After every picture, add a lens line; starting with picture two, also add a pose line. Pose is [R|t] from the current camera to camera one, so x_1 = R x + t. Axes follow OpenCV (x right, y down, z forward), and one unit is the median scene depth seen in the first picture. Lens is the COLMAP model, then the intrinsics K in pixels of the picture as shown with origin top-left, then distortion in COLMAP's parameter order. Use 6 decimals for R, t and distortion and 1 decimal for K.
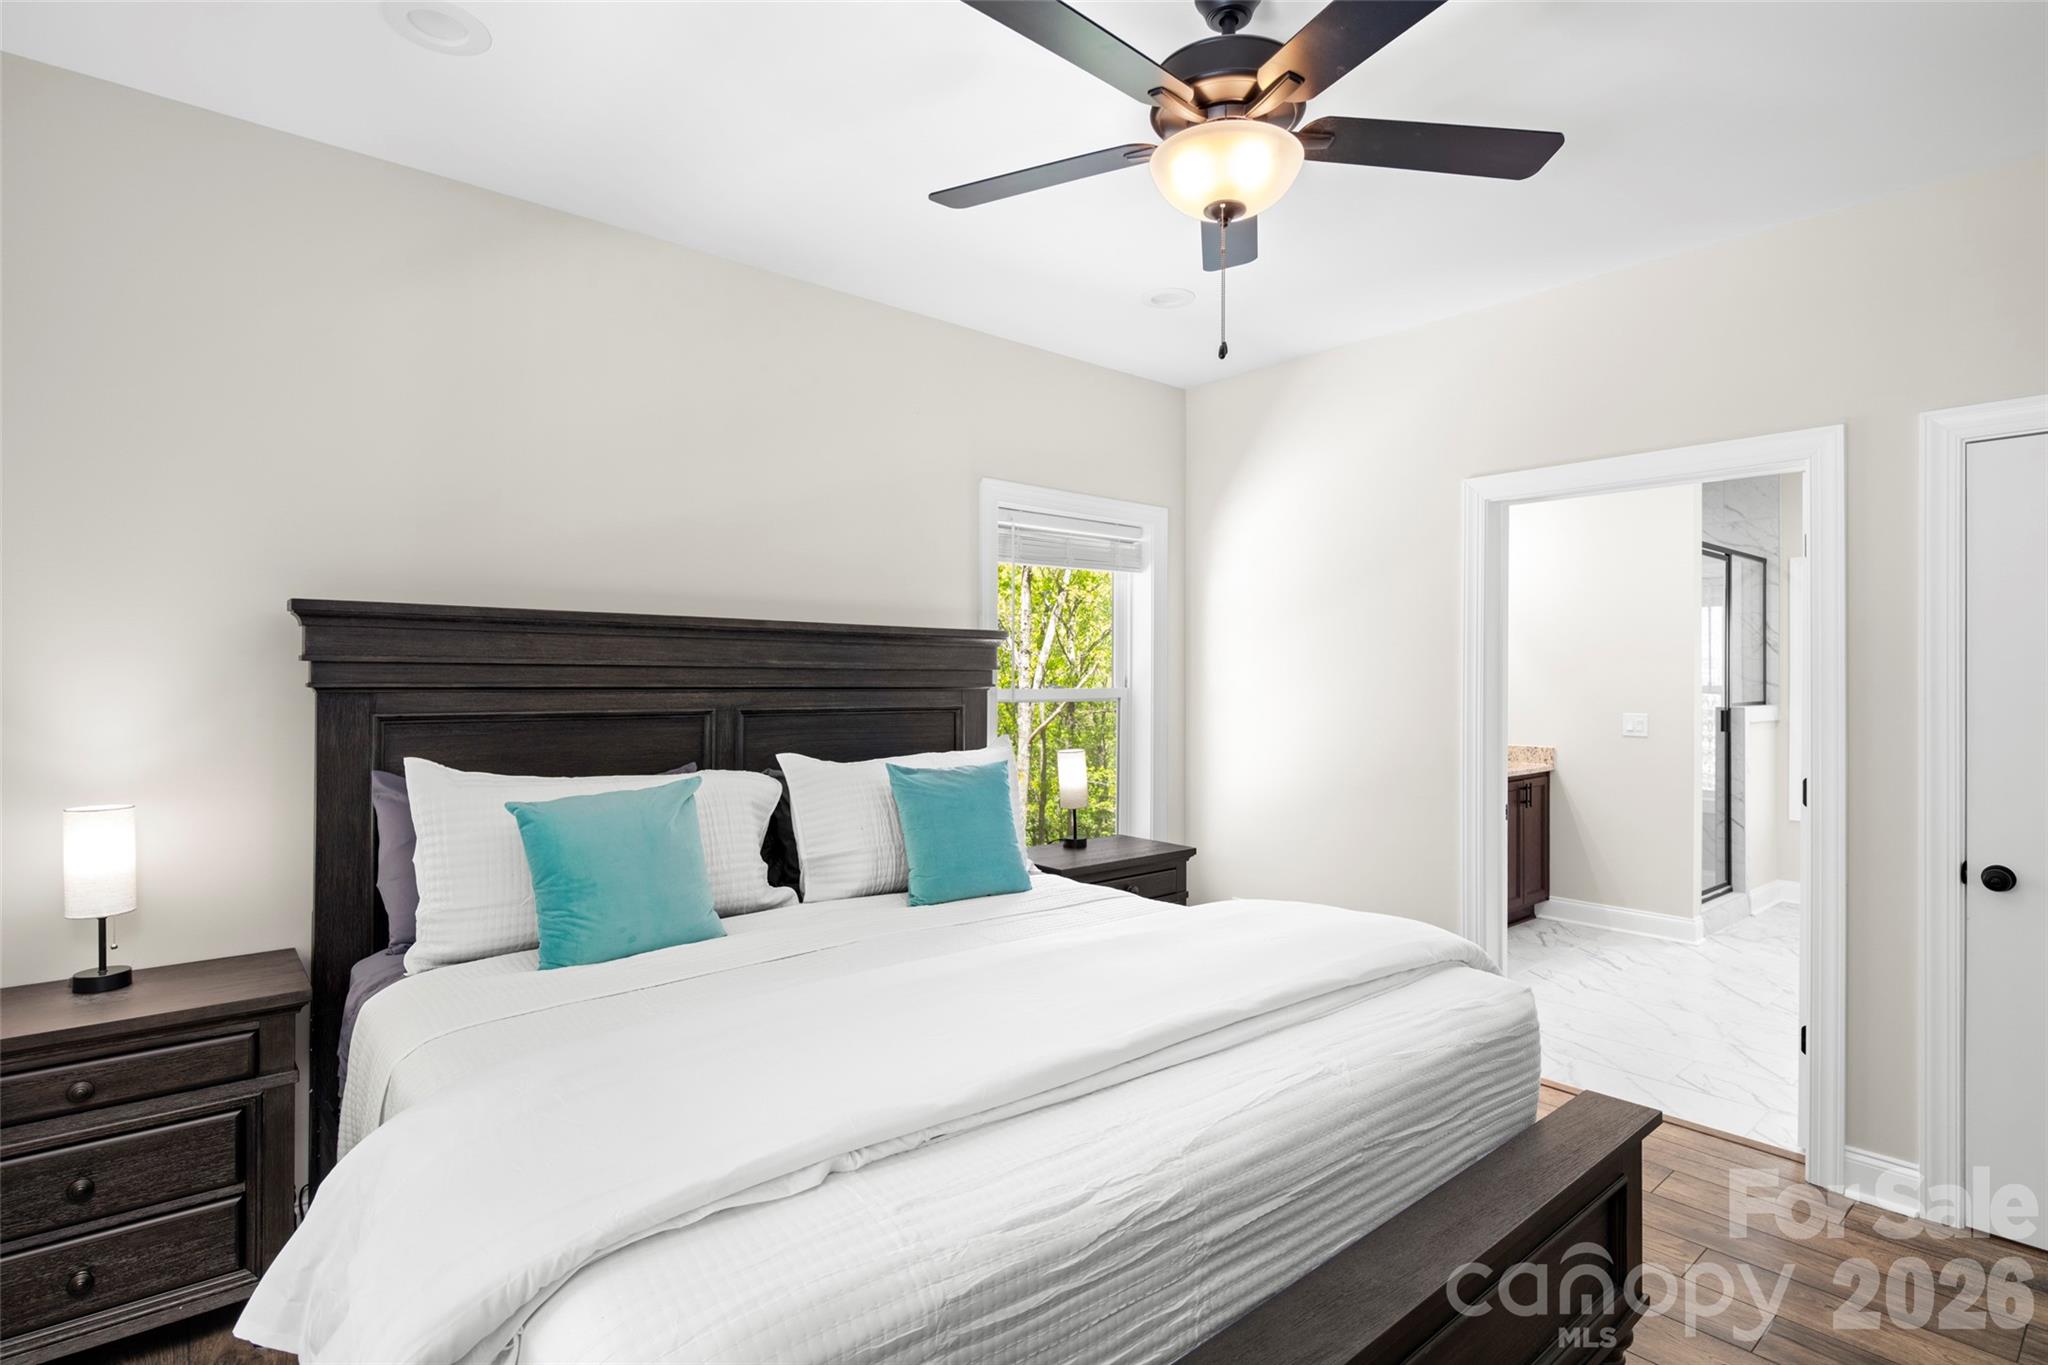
lens RADIAL K [[997.2, 0, 1005.2], [0, 997.2, 667.2], [0, 0, 1]] dist [0.000006, -0.005051]
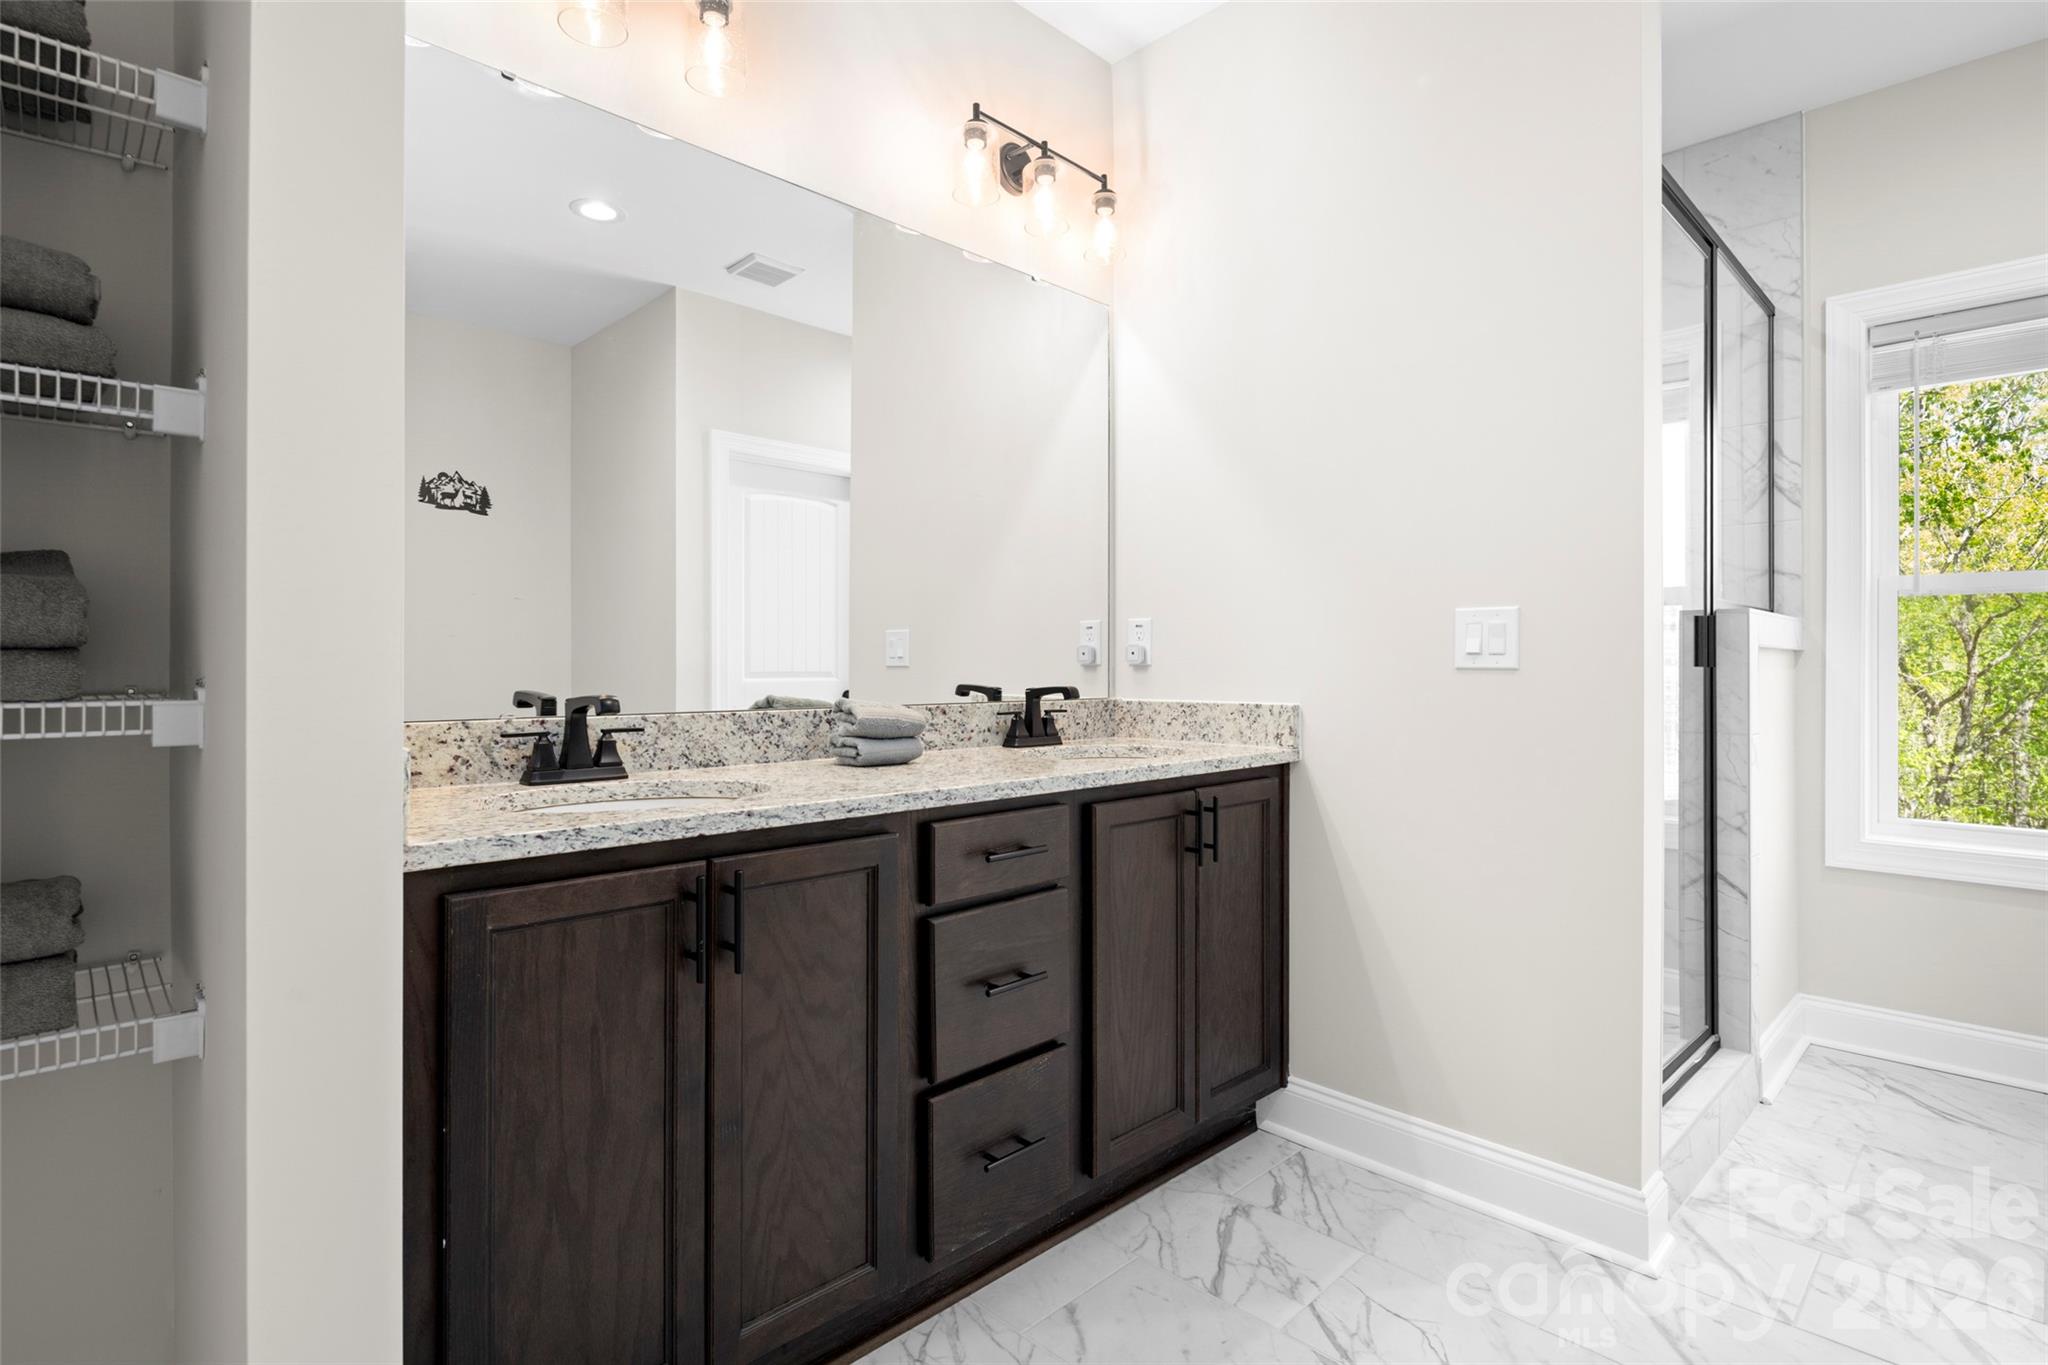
lens RADIAL K [[997.2, 0, 1011.6], [0, 997.2, 677.0], [0, 0, 1]] dist [0.000006, -0.005051]
pose [[0.997249, -0.003654, 0.074033, 0.400235], [0.003182, 0.999974, 0.006484, 0.065492], [-0.074055, -0.006231, 0.997235, 0.601938]]
